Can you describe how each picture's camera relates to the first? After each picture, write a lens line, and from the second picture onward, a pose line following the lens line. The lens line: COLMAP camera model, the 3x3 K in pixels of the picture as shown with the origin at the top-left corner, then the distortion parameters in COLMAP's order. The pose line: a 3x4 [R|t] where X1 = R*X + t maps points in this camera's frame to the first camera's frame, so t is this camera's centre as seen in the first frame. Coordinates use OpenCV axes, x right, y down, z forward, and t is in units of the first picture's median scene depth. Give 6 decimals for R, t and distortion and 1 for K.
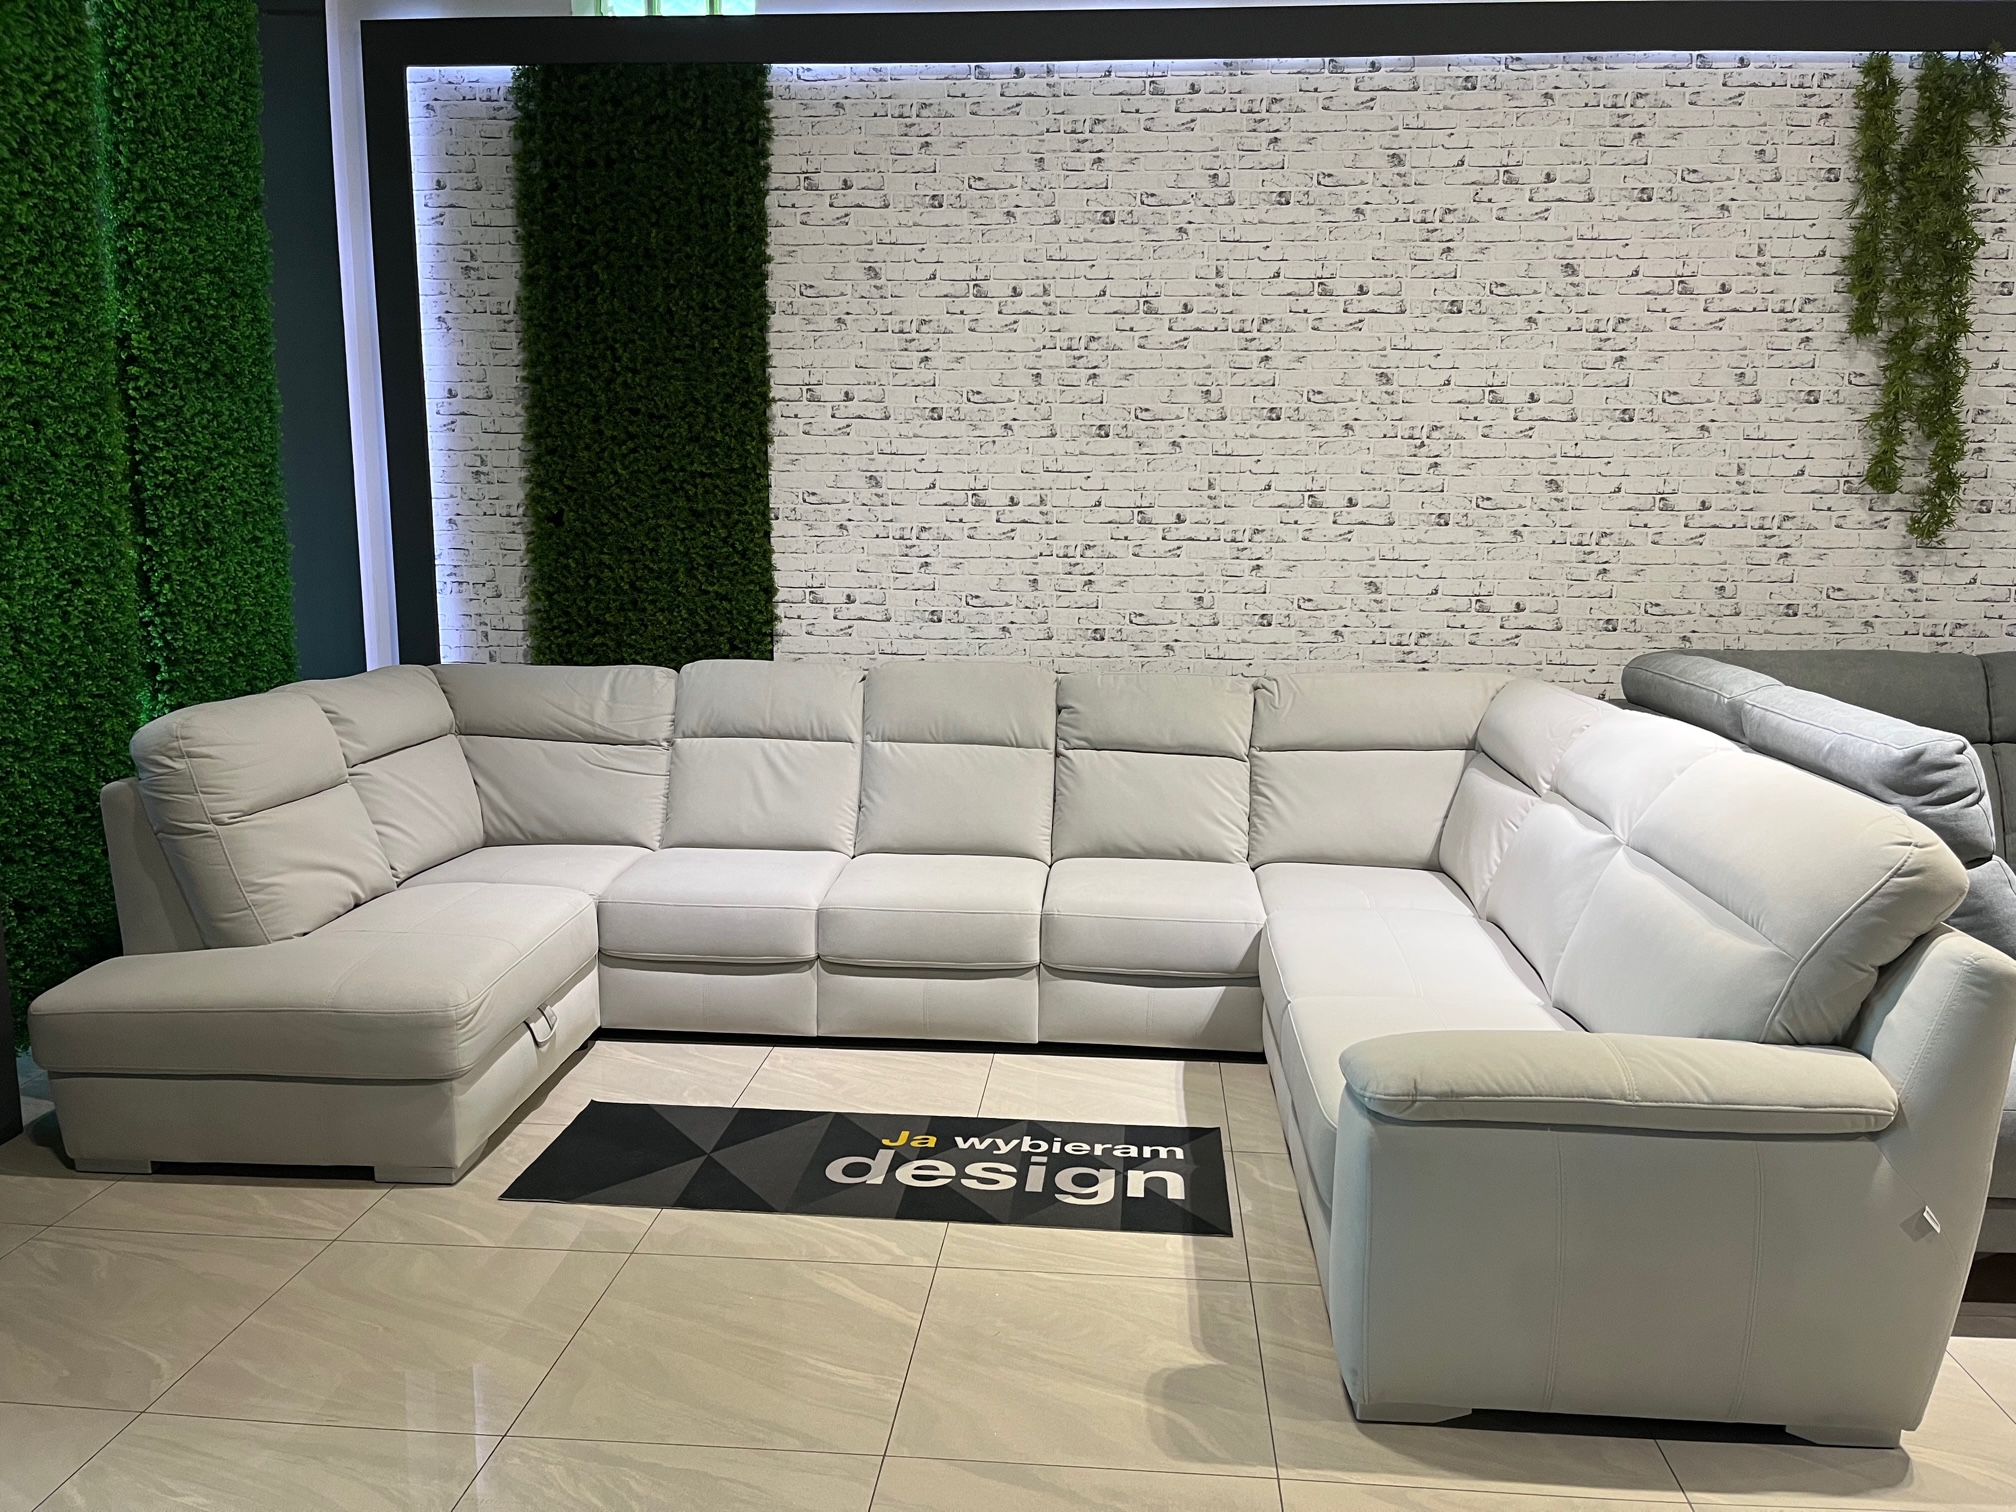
lens RADIAL K [[1531.1, 0, 1019.4], [0, 1531.1, 764.5], [0, 0, 1]] dist [0.062072, -0.089714]
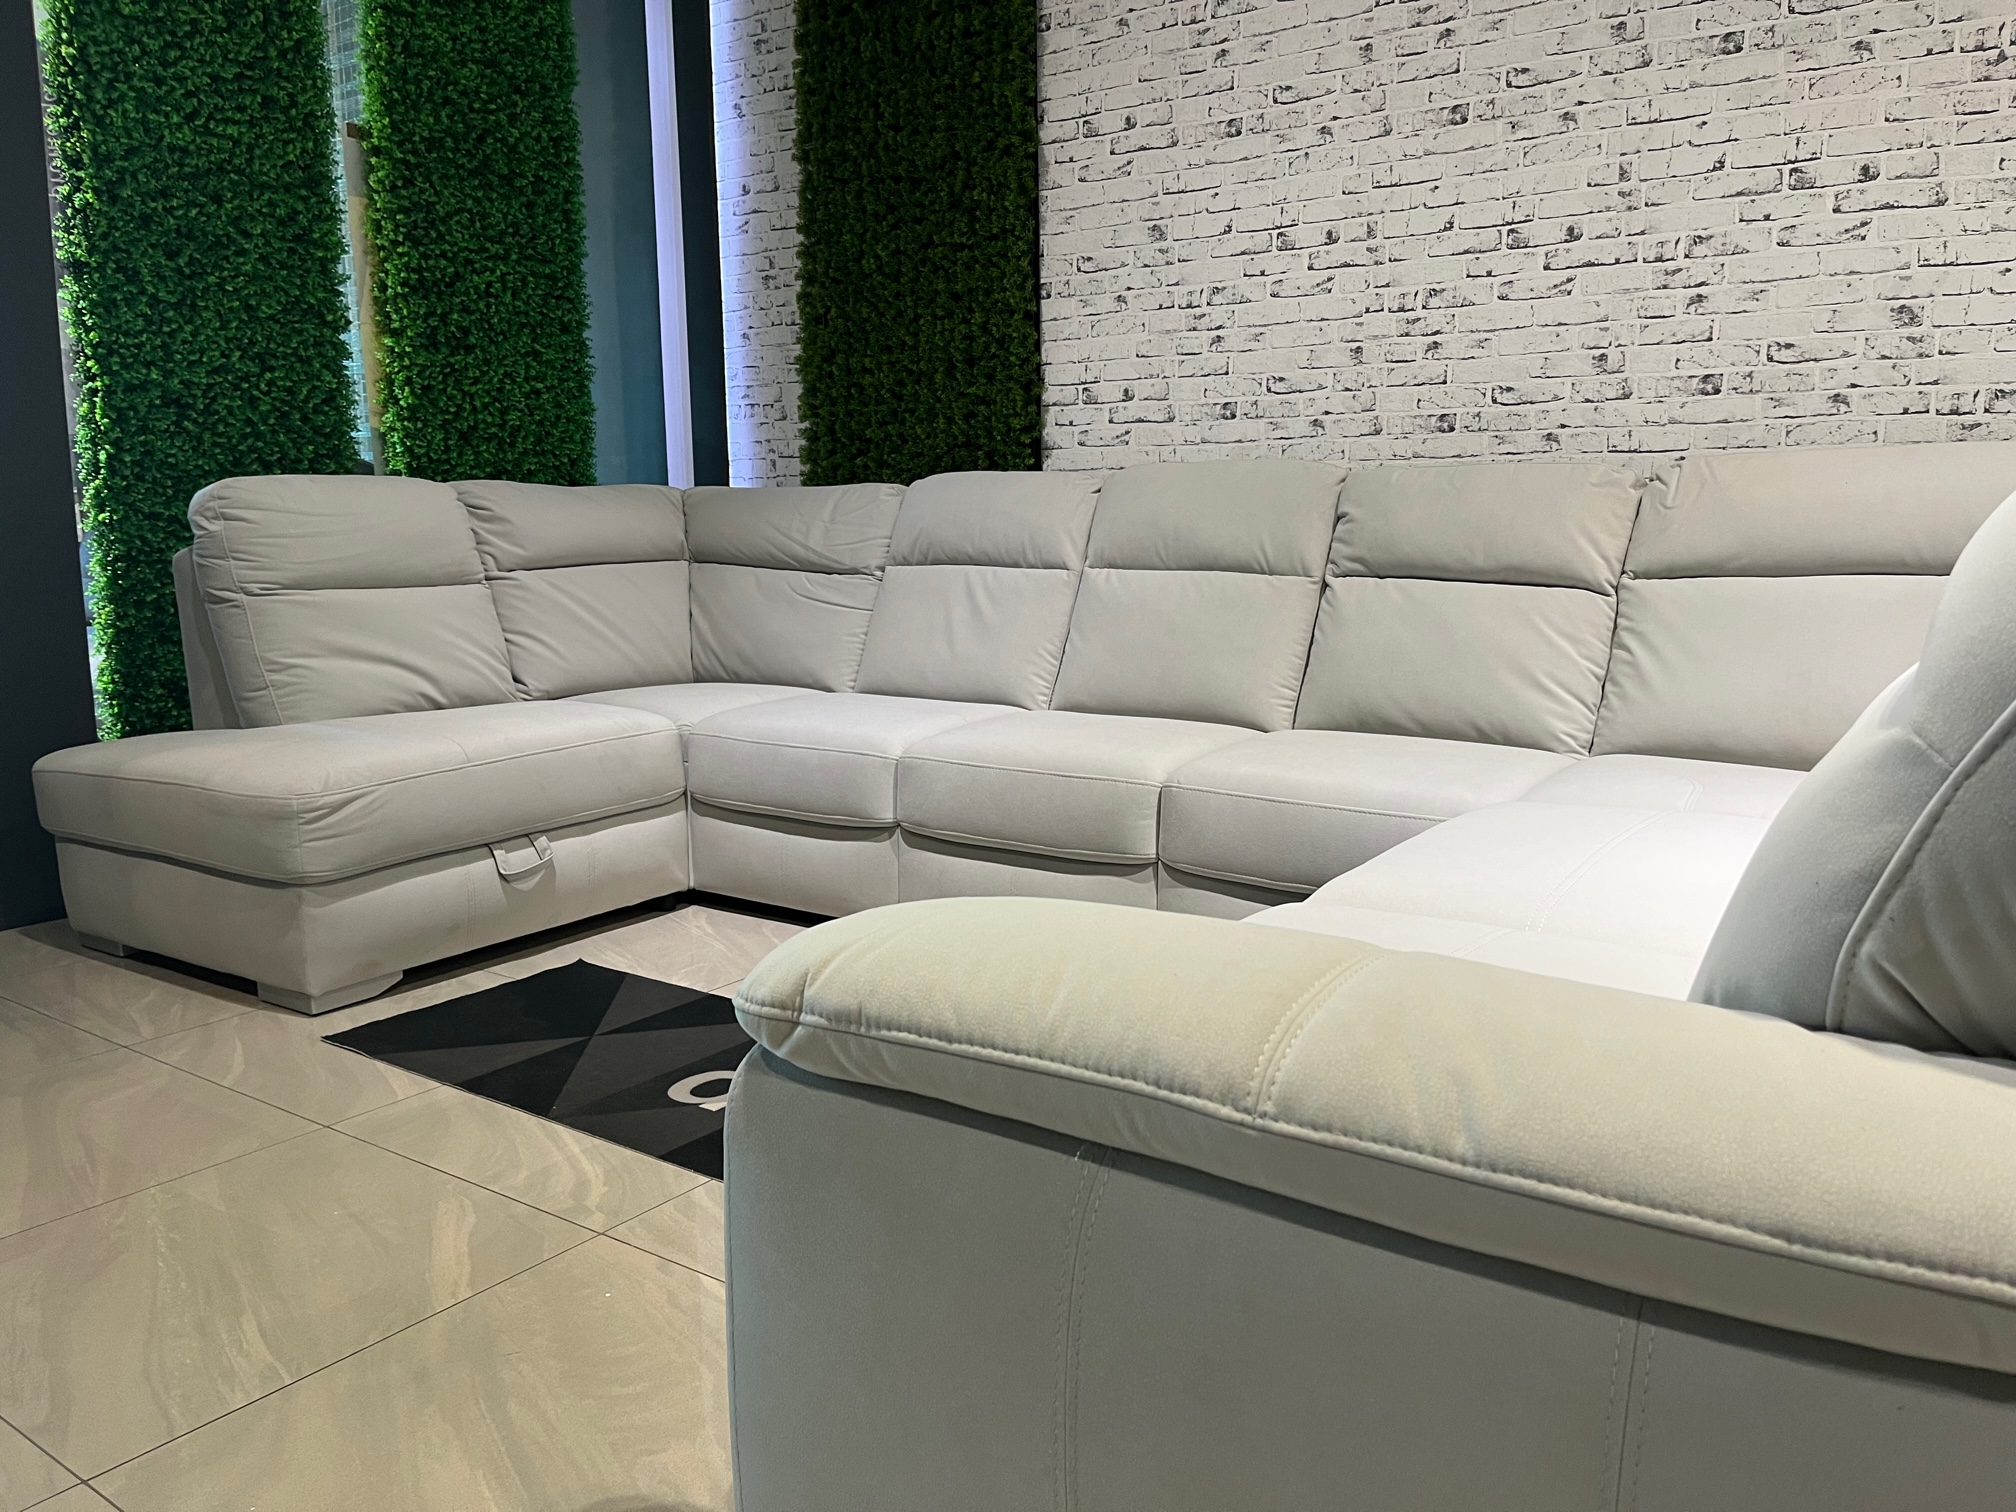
lens RADIAL K [[1531.1, 0, 1019.2], [0, 1531.1, 747.2], [0, 0, 1]] dist [0.062072, -0.089714]
pose [[0.858843, 0.060987, -0.508596, 0.263838], [-0.066176, 0.997777, 0.007897, 0.070230], [0.507947, 0.026874, 0.860969, 0.344469]]
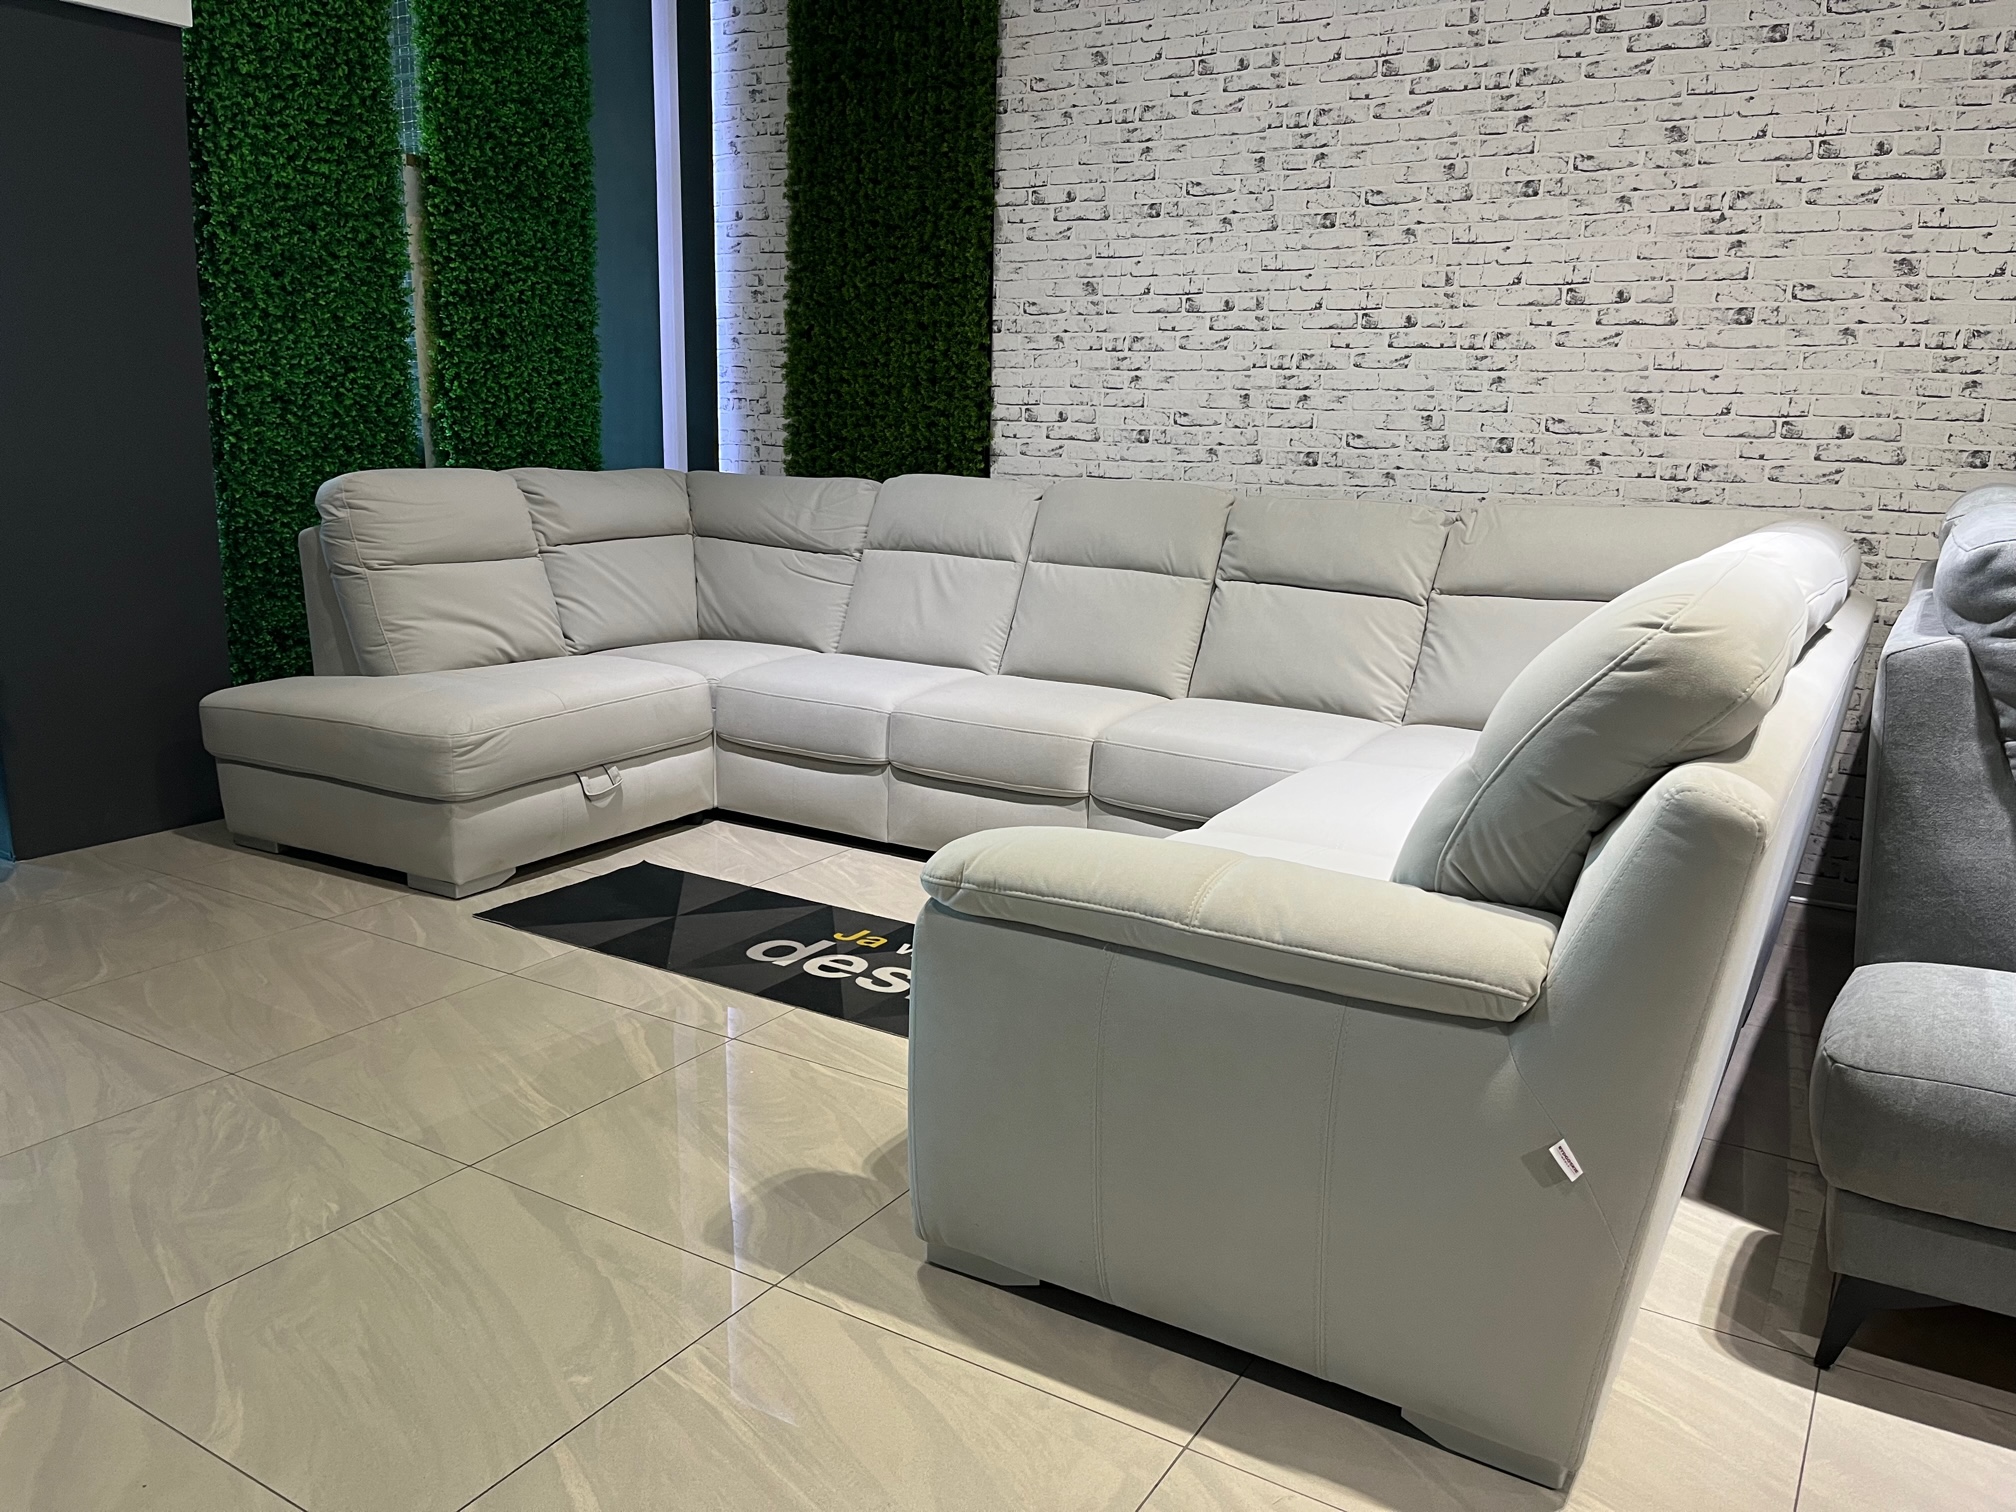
lens RADIAL K [[1531.1, 0, 1007.8], [0, 1531.1, 759.5], [0, 0, 1]] dist [0.062072, -0.089714]
pose [[0.891412, 0.109876, -0.439672, 0.326387], [-0.090414, 0.993778, 0.065041, 0.047766], [0.444083, -0.018226, 0.895800, 0.139768]]
